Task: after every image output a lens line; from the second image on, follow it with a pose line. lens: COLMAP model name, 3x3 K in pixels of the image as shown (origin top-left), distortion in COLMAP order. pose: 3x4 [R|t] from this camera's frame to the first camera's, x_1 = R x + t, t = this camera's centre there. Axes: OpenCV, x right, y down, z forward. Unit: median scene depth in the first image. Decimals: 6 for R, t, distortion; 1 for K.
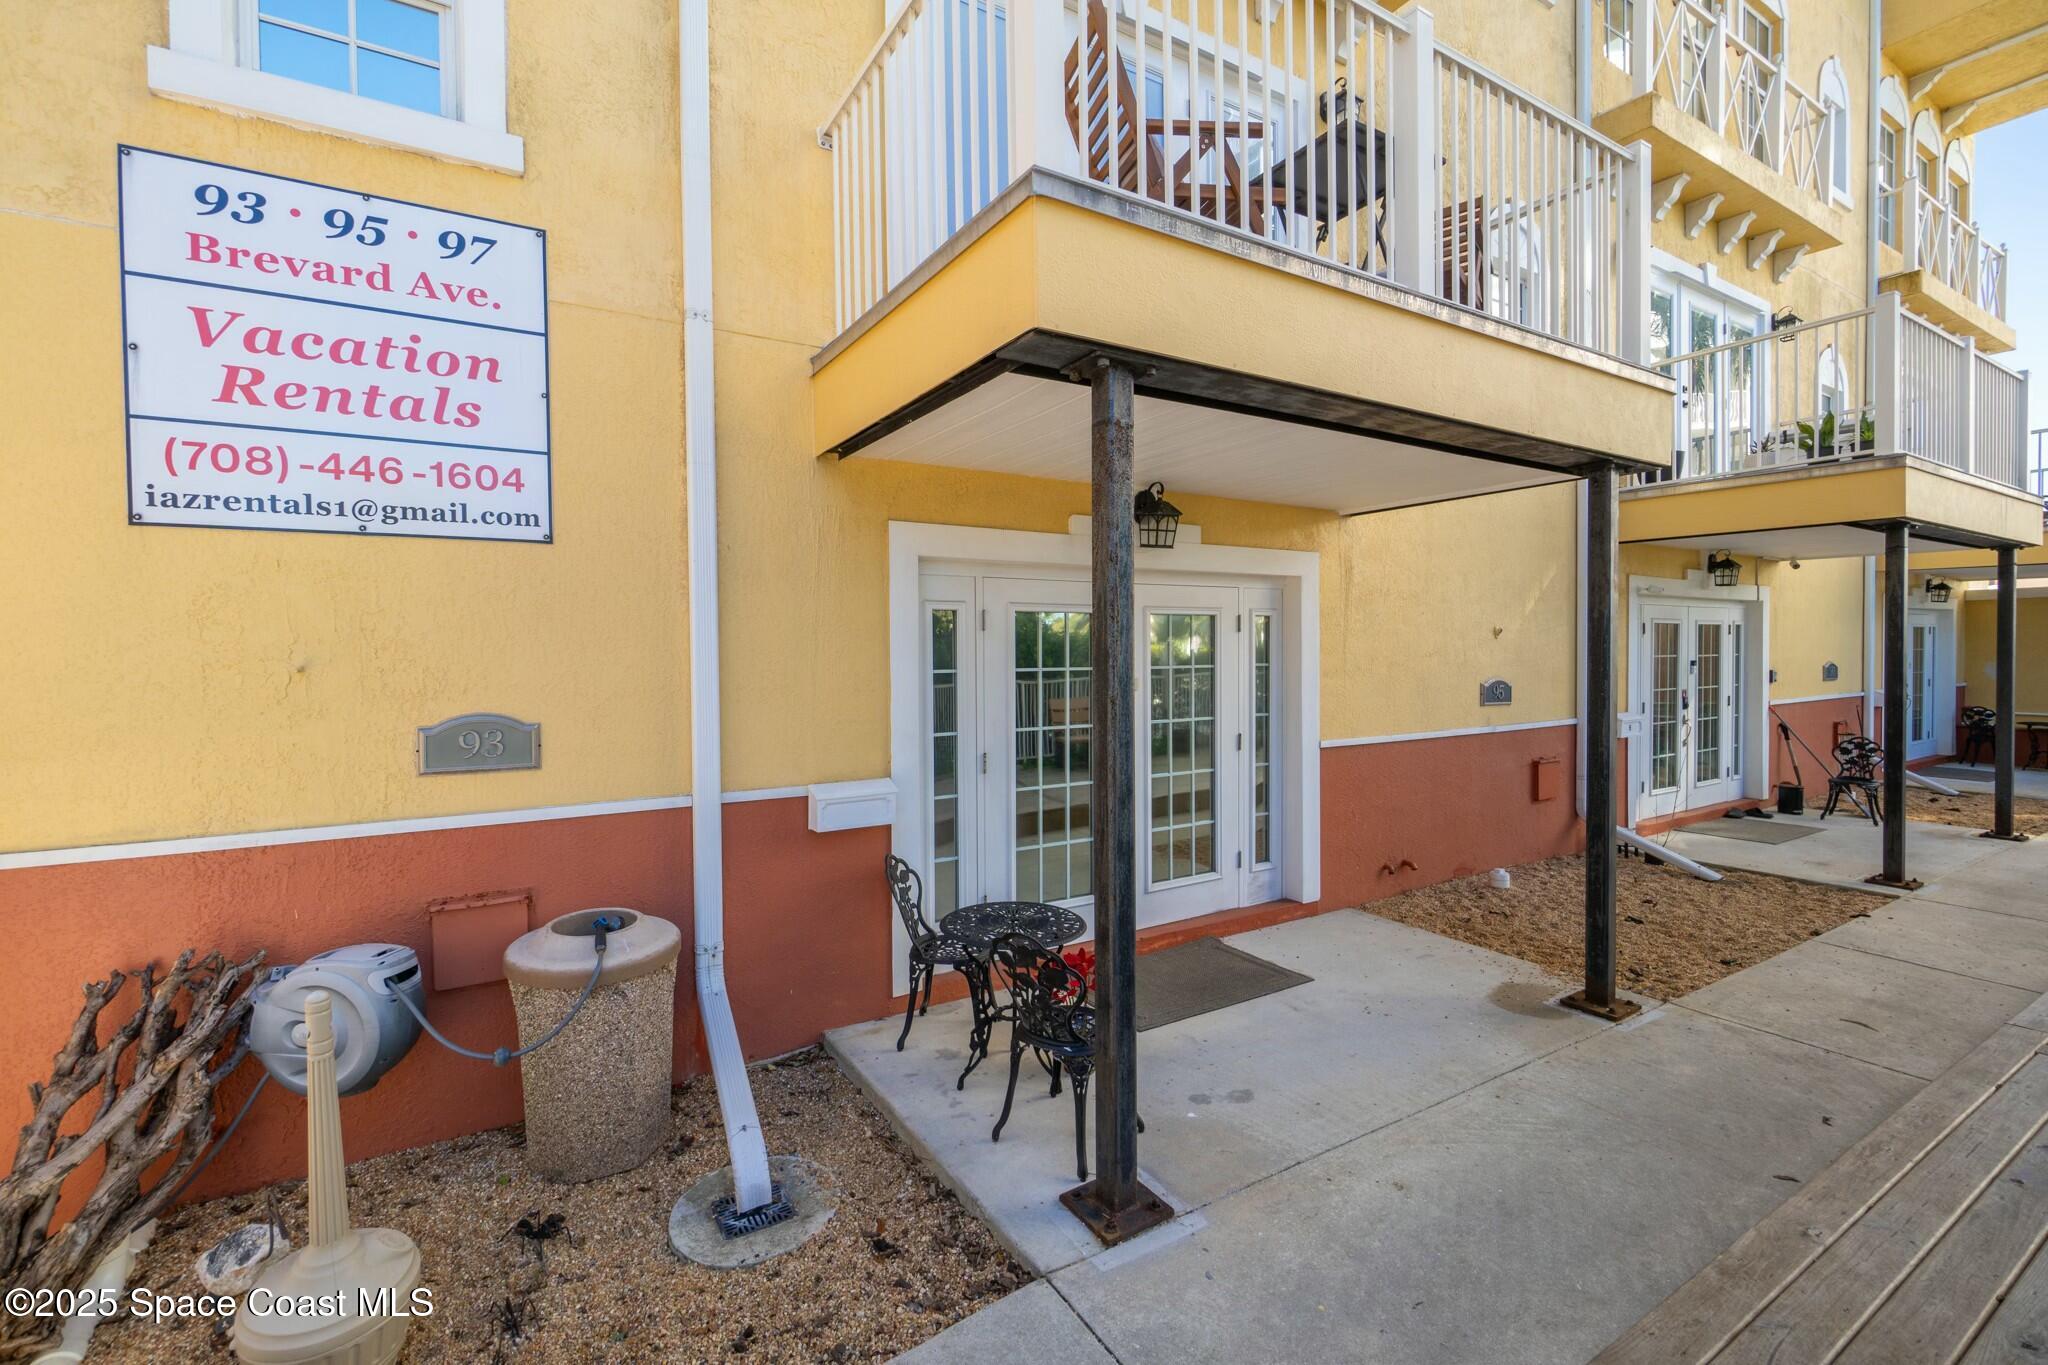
lens RADIAL K [[875.9, 0, 1020.8], [0, 875.9, 668.7], [0, 0, 1]] dist [-0.002354, 0.001223]
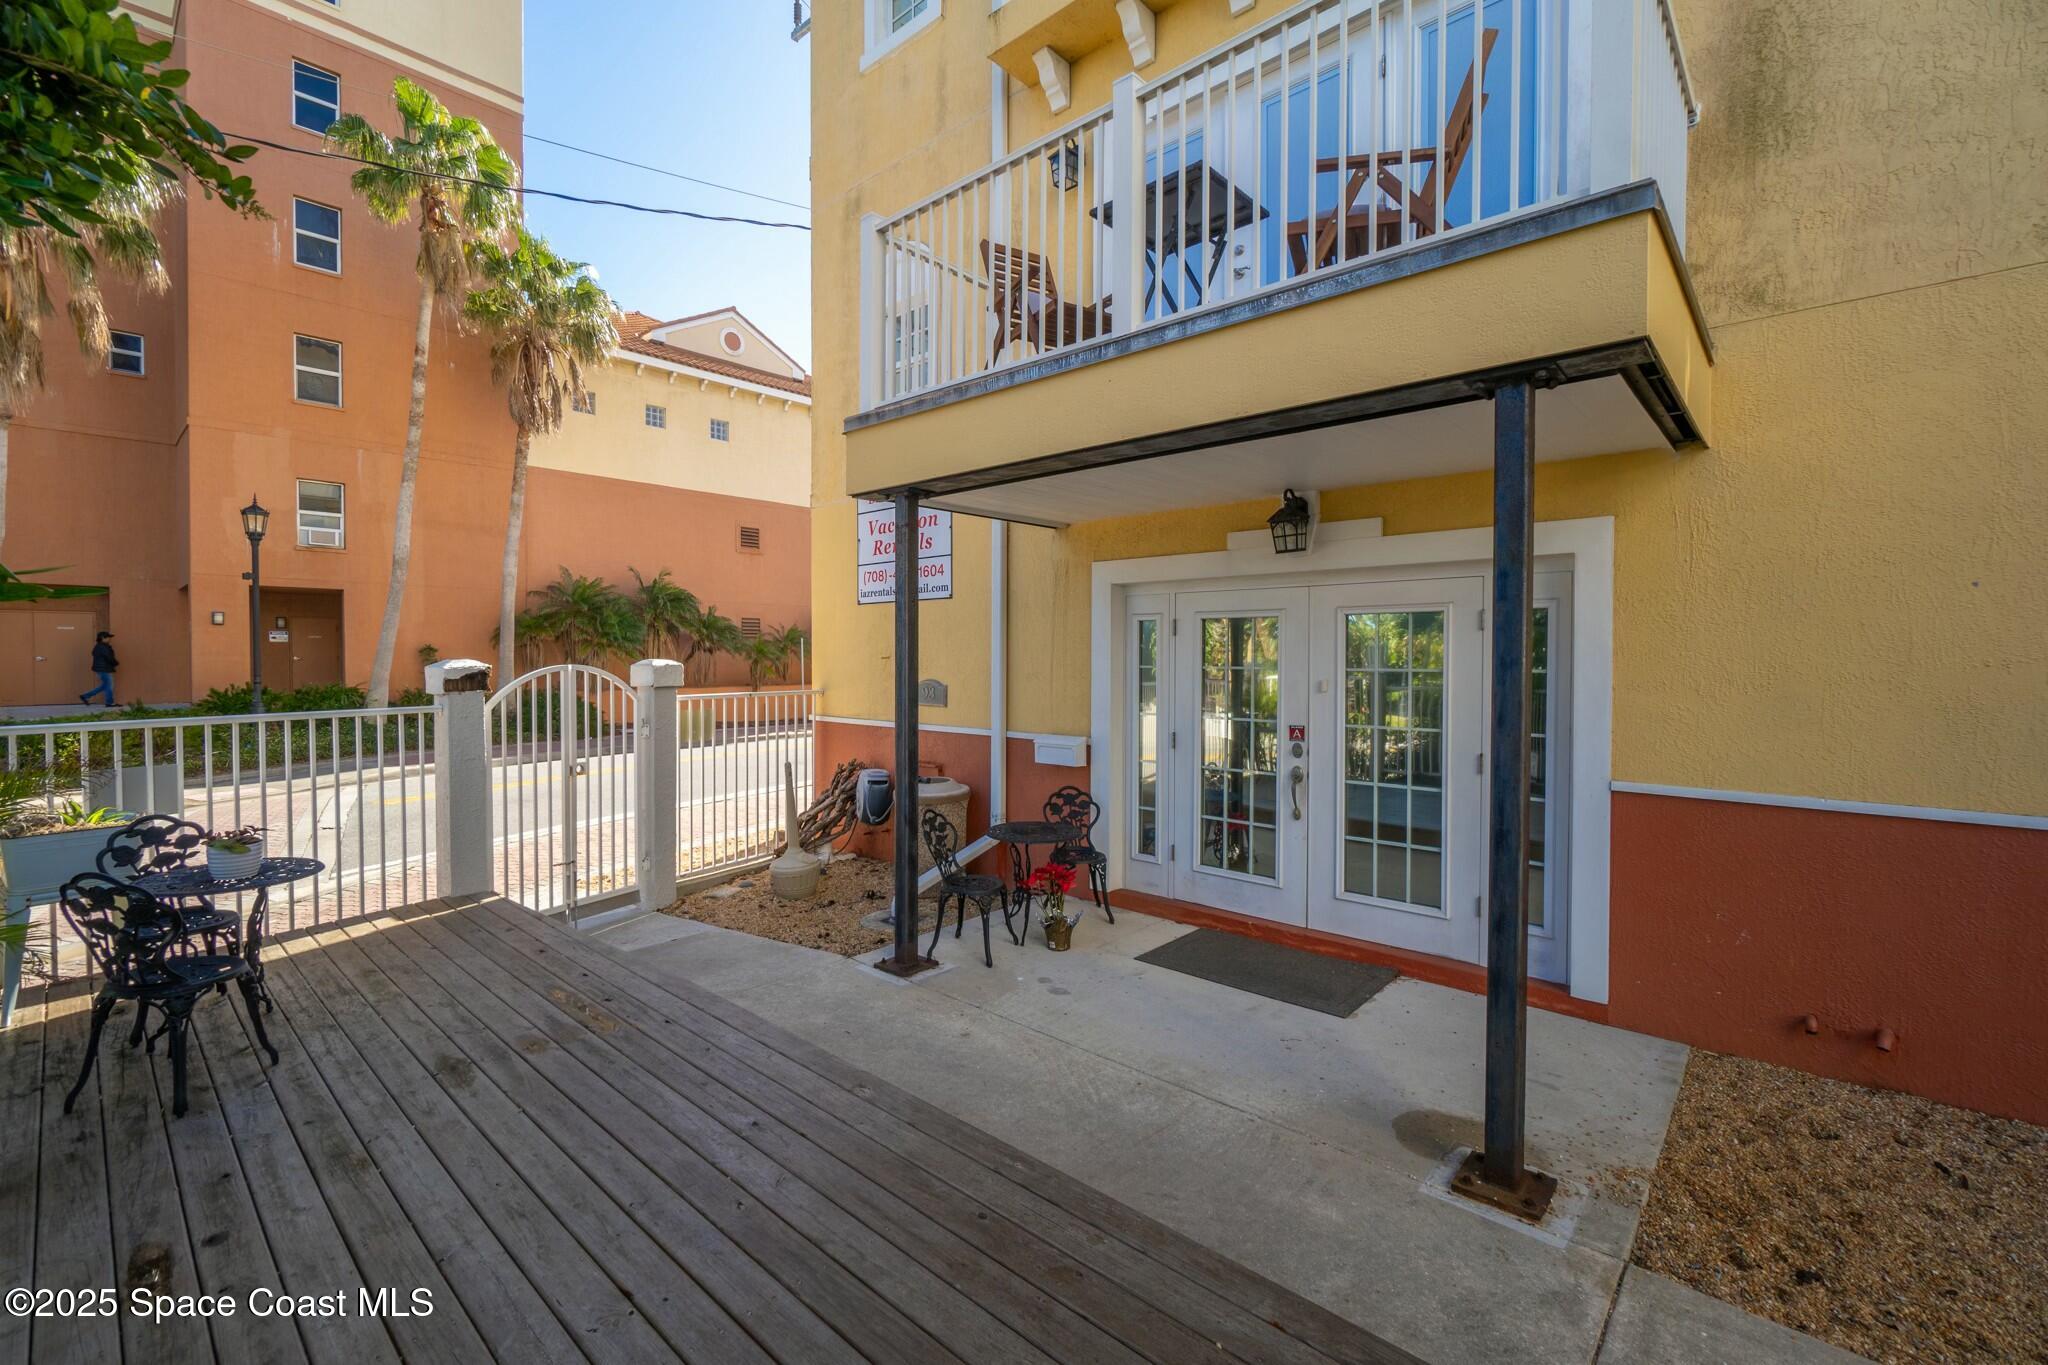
lens RADIAL K [[875.9, 0, 990.2], [0, 875.9, 665.0], [0, 0, 1]] dist [-0.002354, 0.001223]
pose [[0.269987, 0.020536, -0.962645, 1.215041], [-0.019913, 0.999678, 0.015741, -0.017143], [0.962658, 0.014920, 0.270309, 0.442025]]
